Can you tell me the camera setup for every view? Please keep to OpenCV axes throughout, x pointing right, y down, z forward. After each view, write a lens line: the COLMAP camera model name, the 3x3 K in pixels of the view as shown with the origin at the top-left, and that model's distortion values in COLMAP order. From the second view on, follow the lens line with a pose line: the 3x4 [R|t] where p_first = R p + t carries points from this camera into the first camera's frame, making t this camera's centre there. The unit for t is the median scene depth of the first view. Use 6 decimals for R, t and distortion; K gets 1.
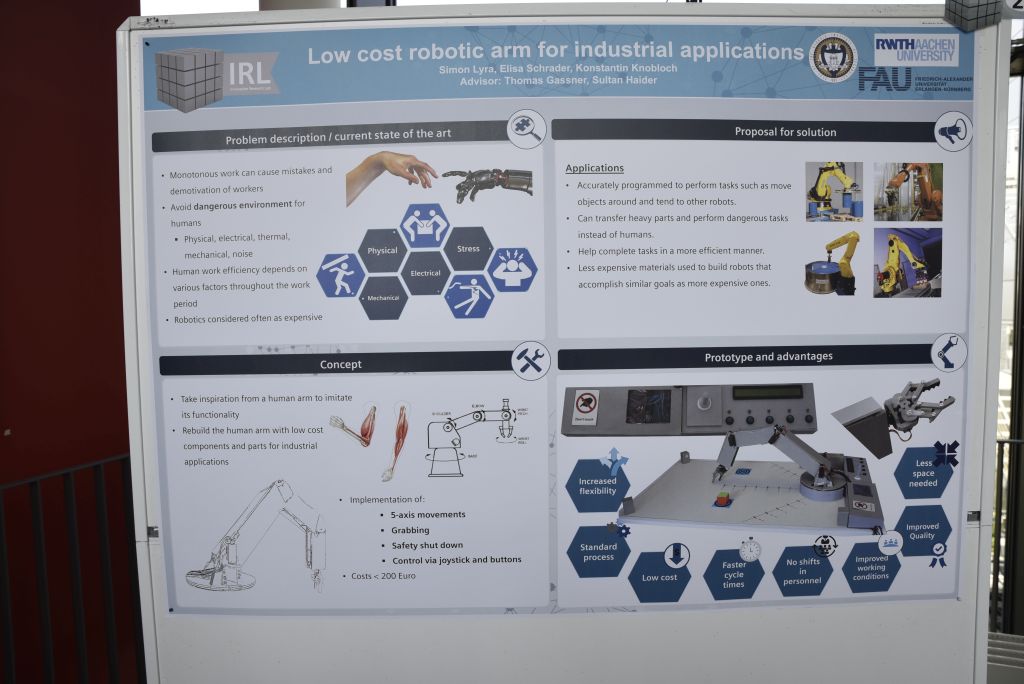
lens RADIAL K [[703.8, 0, 510.4], [0, 703.8, 344.2], [0, 0, 1]] dist [-0.077921, 0.027573]
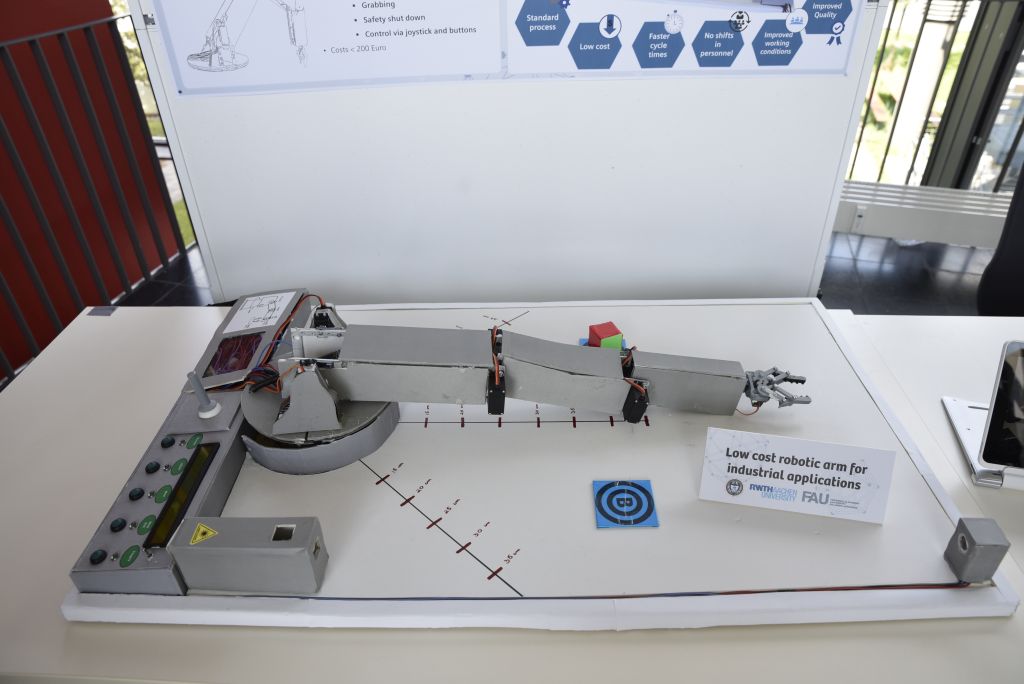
lens RADIAL K [[703.8, 0, 513.7], [0, 703.8, 340.2], [0, 0, 1]] dist [-0.077921, 0.027573]
pose [[0.999343, -0.023202, 0.027839, 0.033375], [0.005219, 0.852314, 0.523004, 0.143033], [-0.035863, -0.522515, 0.851875, -0.249614]]
